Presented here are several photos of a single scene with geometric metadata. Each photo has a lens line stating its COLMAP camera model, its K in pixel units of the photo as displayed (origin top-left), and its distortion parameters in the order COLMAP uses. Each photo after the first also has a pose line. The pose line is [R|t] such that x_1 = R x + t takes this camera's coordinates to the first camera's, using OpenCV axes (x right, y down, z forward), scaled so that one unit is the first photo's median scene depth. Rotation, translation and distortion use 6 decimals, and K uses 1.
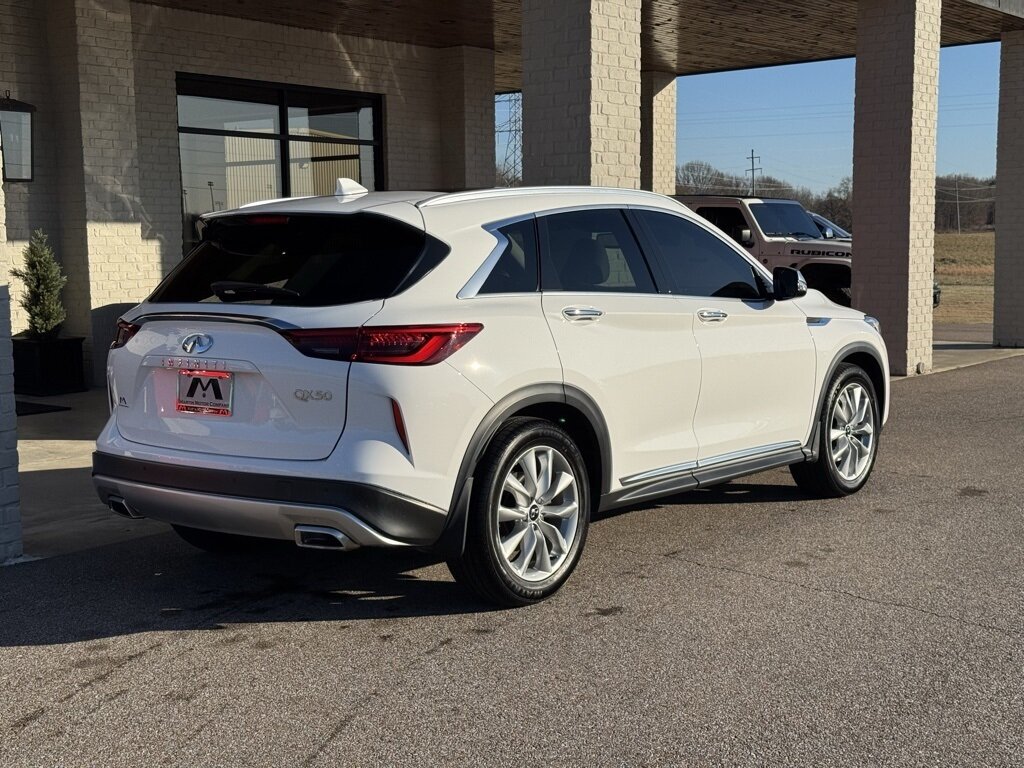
lens RADIAL K [[1415.7, 0, 512.0], [0, 1415.7, 384.0], [0, 0, 1]] dist [0.186016, -0.342809]
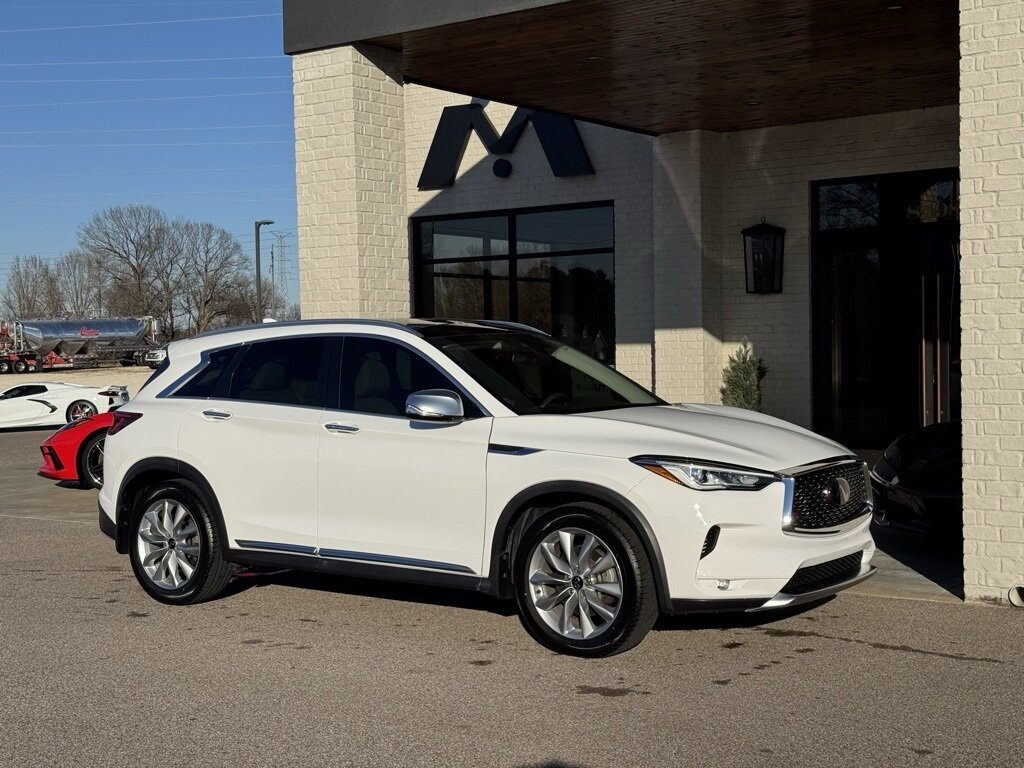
lens RADIAL K [[1416.9, 0, 504.5], [0, 1416.9, 382.5], [0, 0, 1]] dist [0.187850, -0.356760]
pose [[0.043893, 0.039738, -0.998246, 0.645494], [-0.083653, 0.995846, 0.035964, -0.068332], [0.995528, 0.081927, 0.047034, 0.532293]]
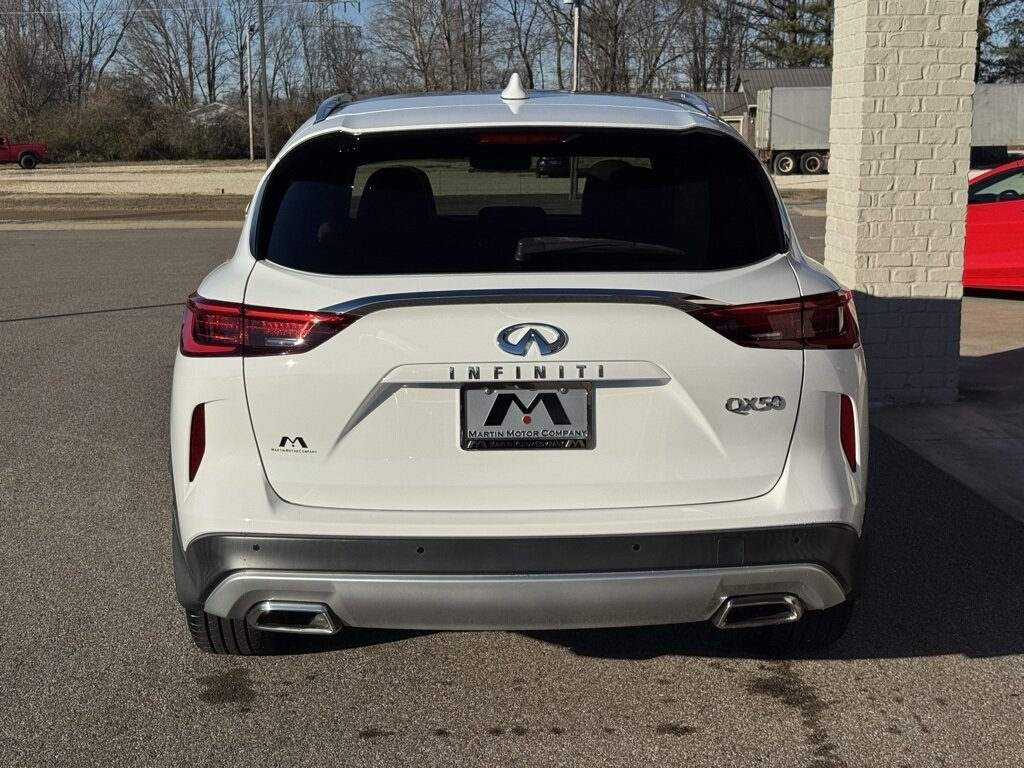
lens RADIAL K [[1415.7, 0, 512.0], [0, 1415.7, 384.0], [0, 0, 1]] dist [0.186016, -0.342809]
pose [[-0.747505, 0.136016, -0.650181, 0.333205], [-0.048725, 0.964947, 0.257883, -0.097792], [0.662467, 0.224449, -0.714675, 0.835565]]
